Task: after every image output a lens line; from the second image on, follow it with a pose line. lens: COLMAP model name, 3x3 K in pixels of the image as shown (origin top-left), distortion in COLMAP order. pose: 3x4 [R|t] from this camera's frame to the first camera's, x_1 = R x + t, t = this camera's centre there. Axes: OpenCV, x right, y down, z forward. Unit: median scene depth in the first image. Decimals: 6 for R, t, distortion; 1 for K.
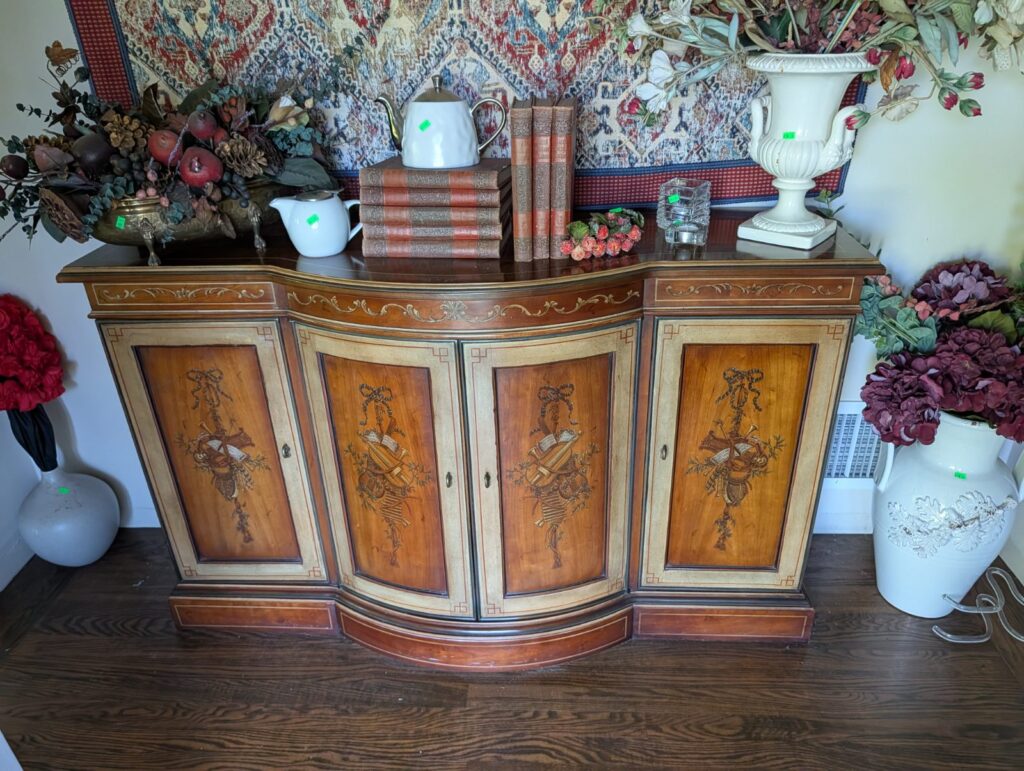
lens RADIAL K [[738.1, 0, 516.0], [0, 738.1, 390.5], [0, 0, 1]] dist [0.007305, -0.012097]
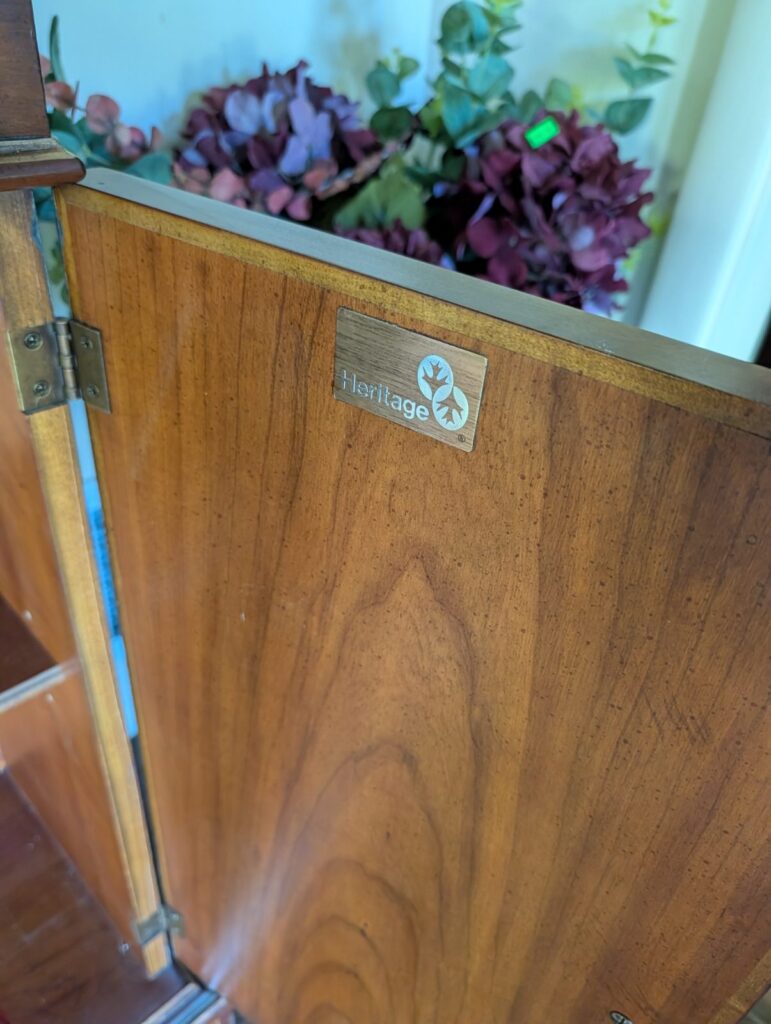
lens RADIAL K [[738.1, 0, 393.6], [0, 738.1, 511.6], [0, 0, 1]] dist [0.007305, -0.012097]
pose [[0.650488, -0.367137, 0.664888, 0.320080], [0.254433, 0.930162, 0.264693, -0.044168], [-0.715632, -0.003011, 0.698471, 0.715177]]
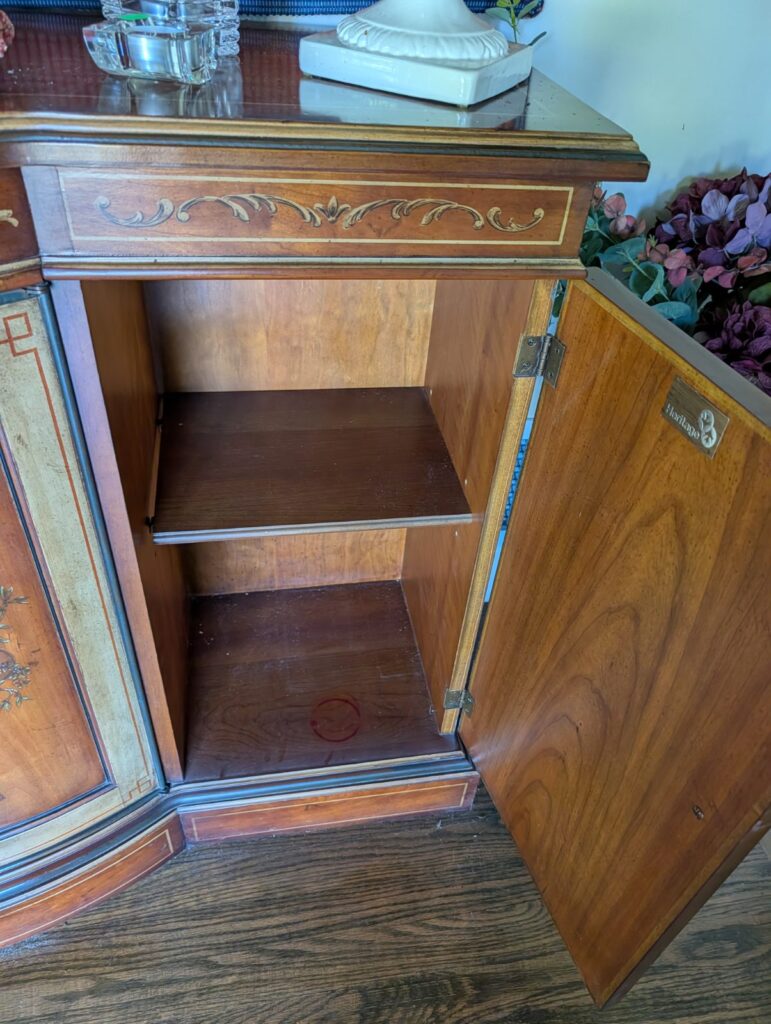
lens RADIAL K [[738.1, 0, 398.5], [0, 738.1, 511.3], [0, 0, 1]] dist [0.007305, -0.012097]
pose [[0.965966, -0.073473, 0.248014, 0.222188], [0.015002, 0.973111, 0.229848, -0.065548], [-0.258233, -0.218305, 0.941094, 0.532655]]
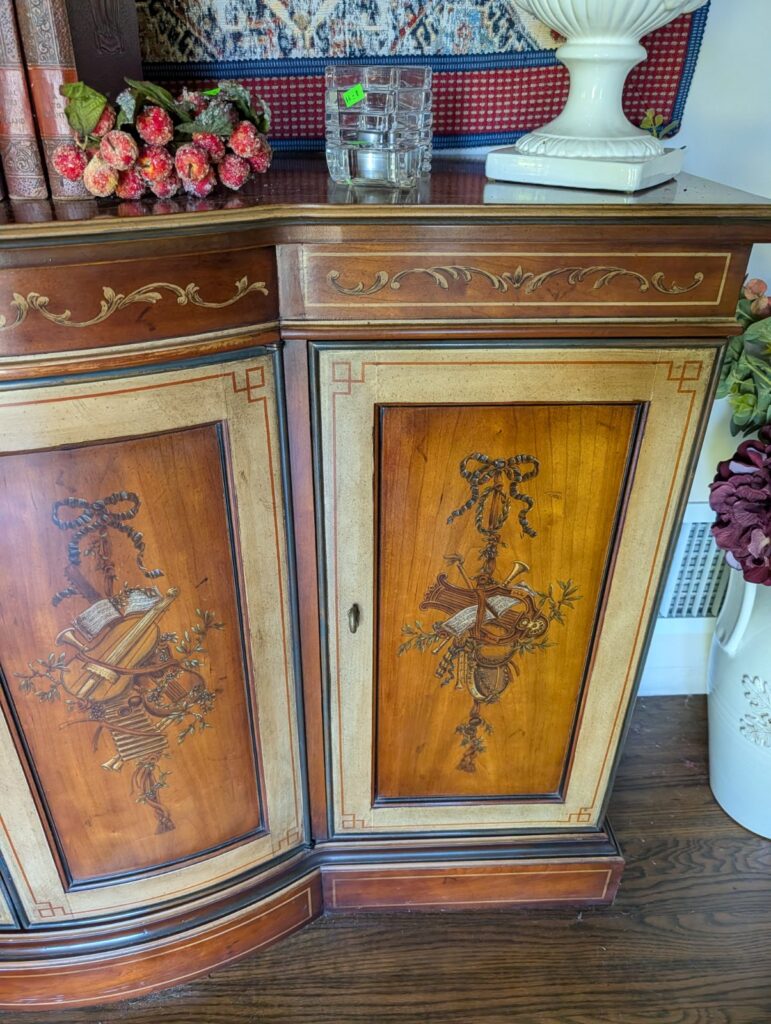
lens RADIAL K [[738.1, 0, 376.8], [0, 738.1, 518.4], [0, 0, 1]] dist [0.007305, -0.012097]
pose [[0.994252, -0.021680, 0.104849, 0.165432], [0.015640, 0.998188, 0.058096, -0.016062], [-0.105919, -0.056122, 0.992790, 0.492066]]
